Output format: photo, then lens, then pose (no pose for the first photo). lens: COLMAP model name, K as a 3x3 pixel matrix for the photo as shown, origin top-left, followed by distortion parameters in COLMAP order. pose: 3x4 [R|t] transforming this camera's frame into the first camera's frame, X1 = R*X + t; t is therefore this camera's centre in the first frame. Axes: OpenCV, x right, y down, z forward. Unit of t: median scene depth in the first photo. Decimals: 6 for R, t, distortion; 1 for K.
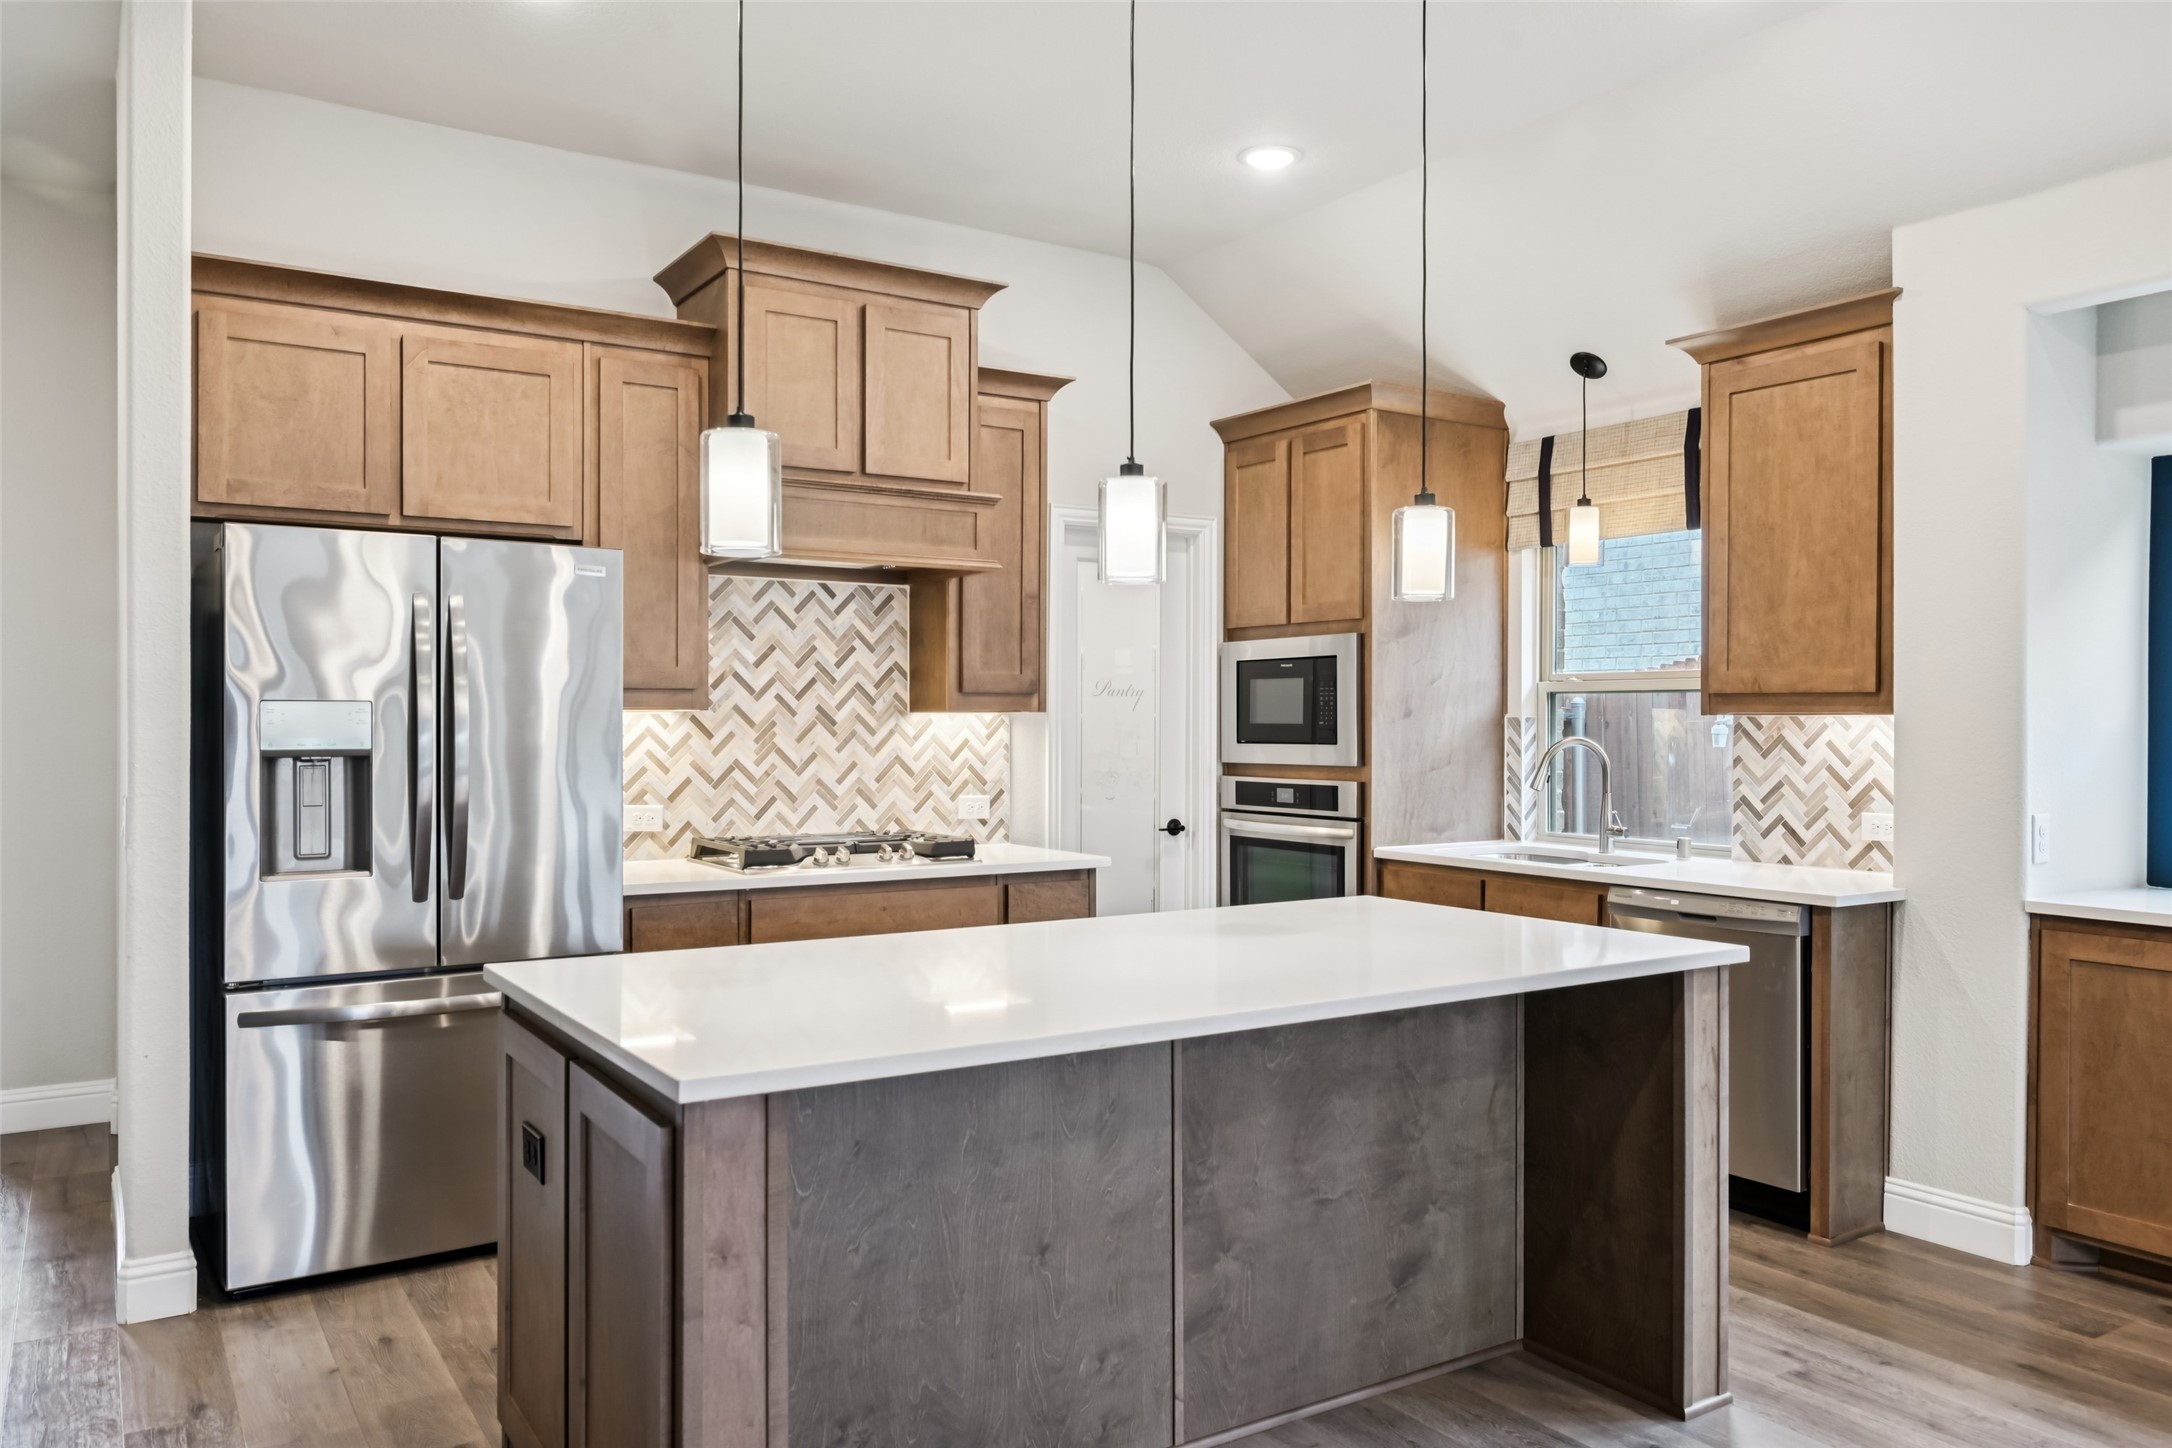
lens RADIAL K [[1546.4, 0, 1084.5], [0, 1546.4, 722.3], [0, 0, 1]] dist [0.001110, 0.000886]
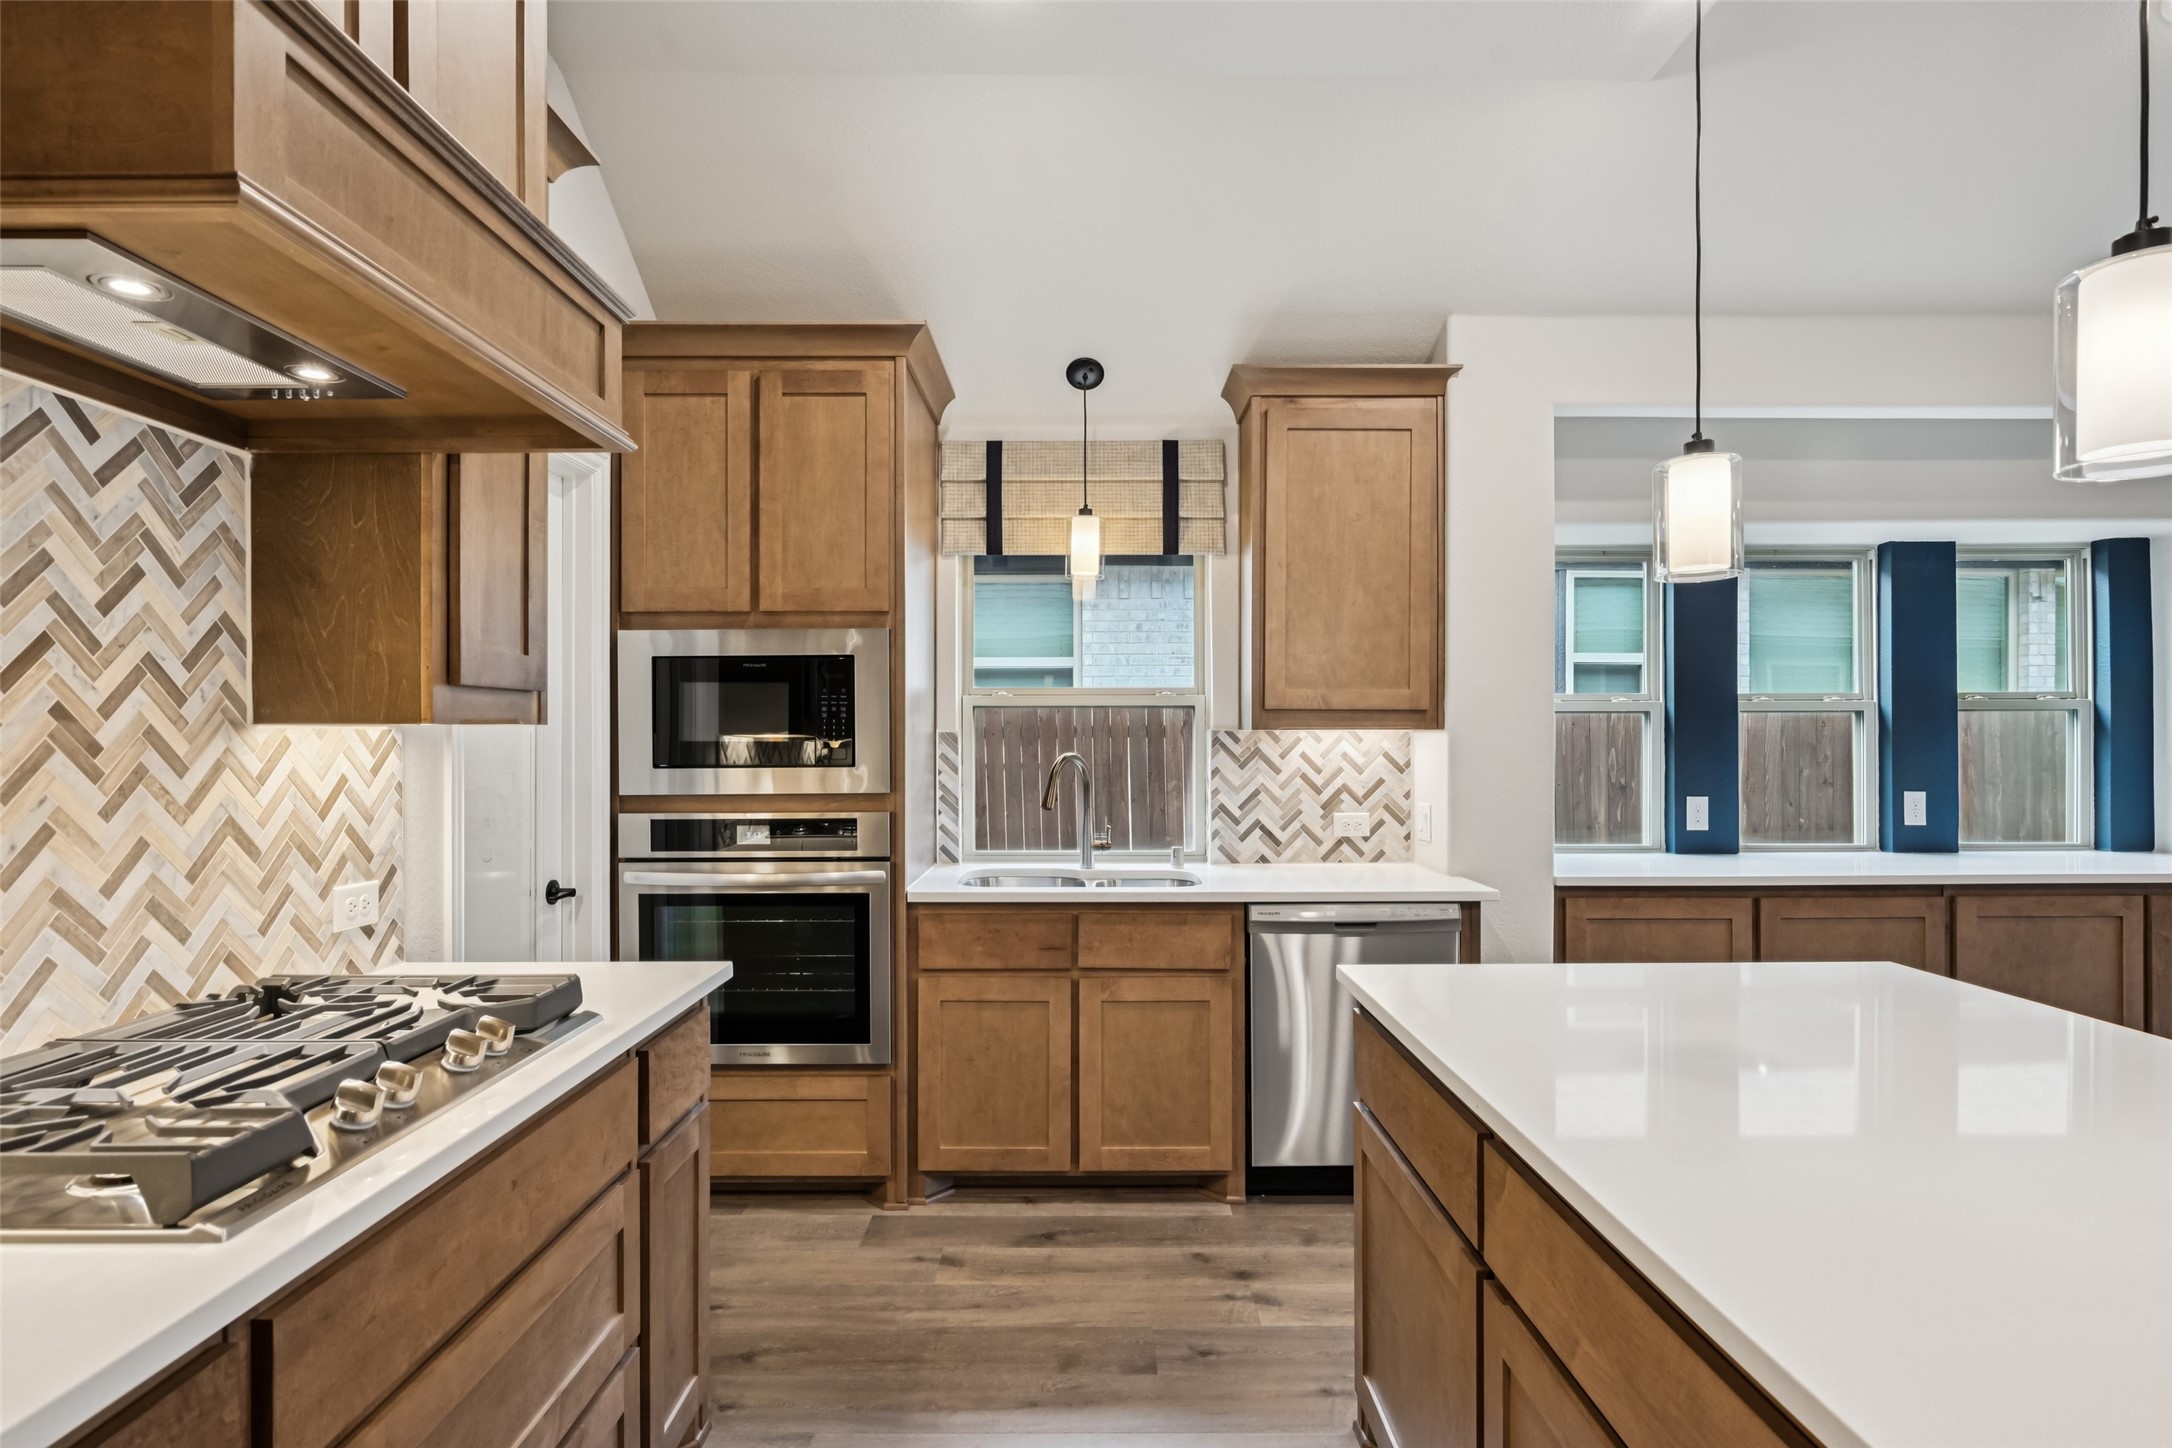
lens RADIAL K [[1102.4, 0, 1085.1], [0, 1102.4, 735.7], [0, 0, 1]] dist [0.000541, 0.000550]
pose [[0.542920, -0.004185, 0.839774, -0.263094], [0.004589, 0.999987, 0.002017, -0.002379], [-0.839772, 0.002759, 0.542932, 0.620398]]
